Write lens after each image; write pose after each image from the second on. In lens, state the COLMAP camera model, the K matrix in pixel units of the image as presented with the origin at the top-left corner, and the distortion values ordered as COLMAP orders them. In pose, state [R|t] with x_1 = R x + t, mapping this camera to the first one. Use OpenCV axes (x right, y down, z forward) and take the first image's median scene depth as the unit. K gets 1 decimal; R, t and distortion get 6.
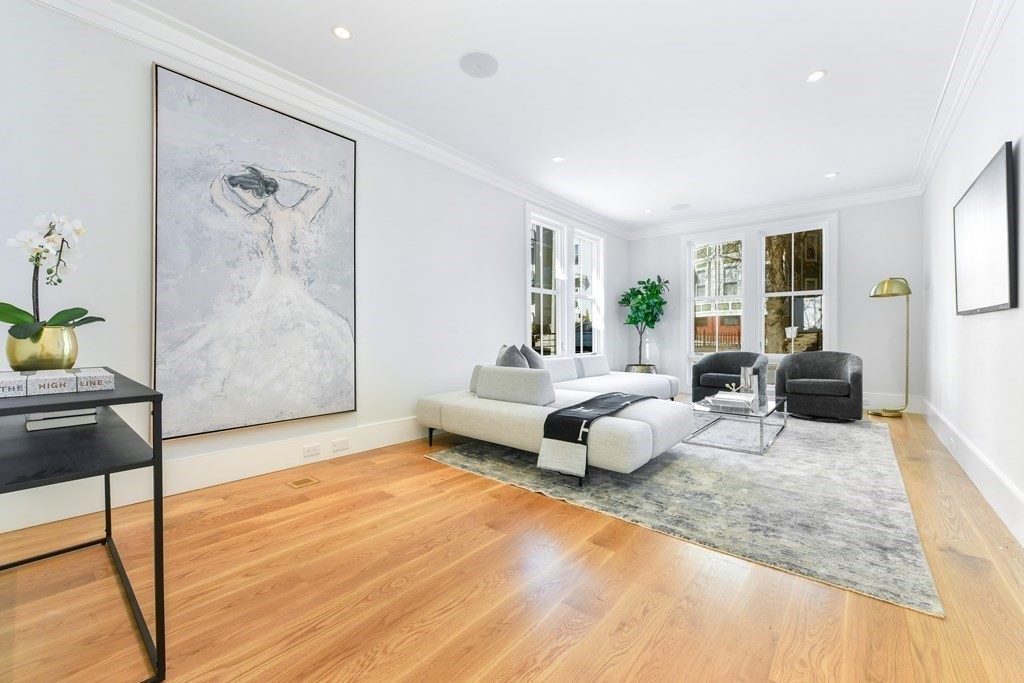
lens RADIAL K [[403.4, 0, 518.9], [0, 403.4, 340.8], [0, 0, 1]] dist [0.001954, 0.000335]
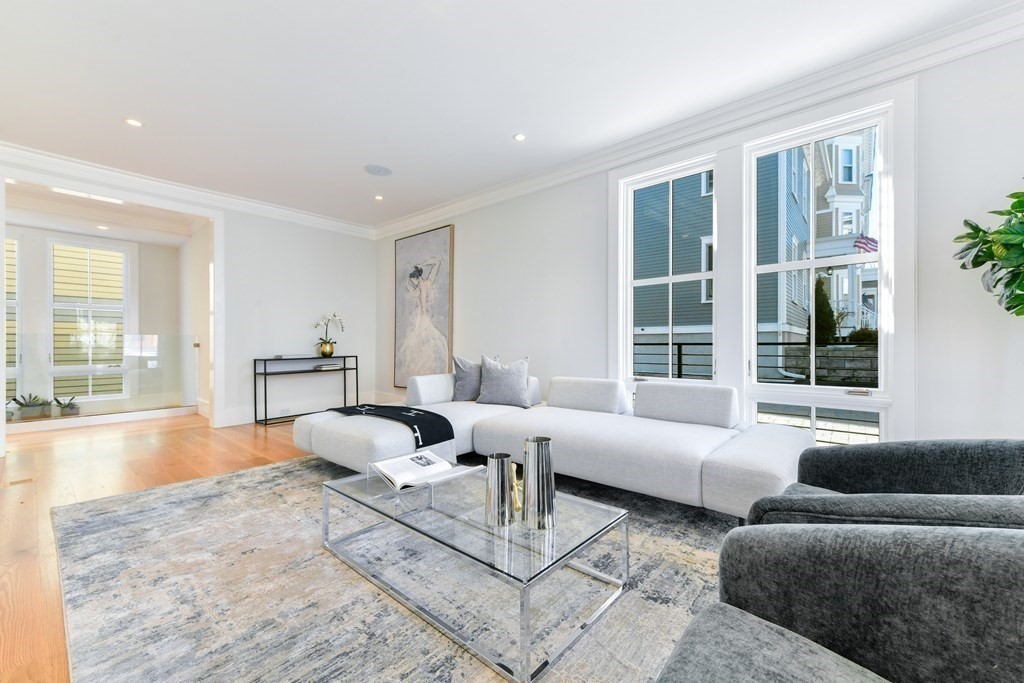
lens RADIAL K [[403.4, 0, 518.9], [0, 403.4, 340.8], [0, 0, 1]] dist [0.001954, 0.000335]
pose [[0.006107, -0.000977, -0.999981, 1.383214], [-0.009122, 0.999958, -0.001033, -0.040798], [0.999940, 0.009128, 0.006098, 1.460128]]
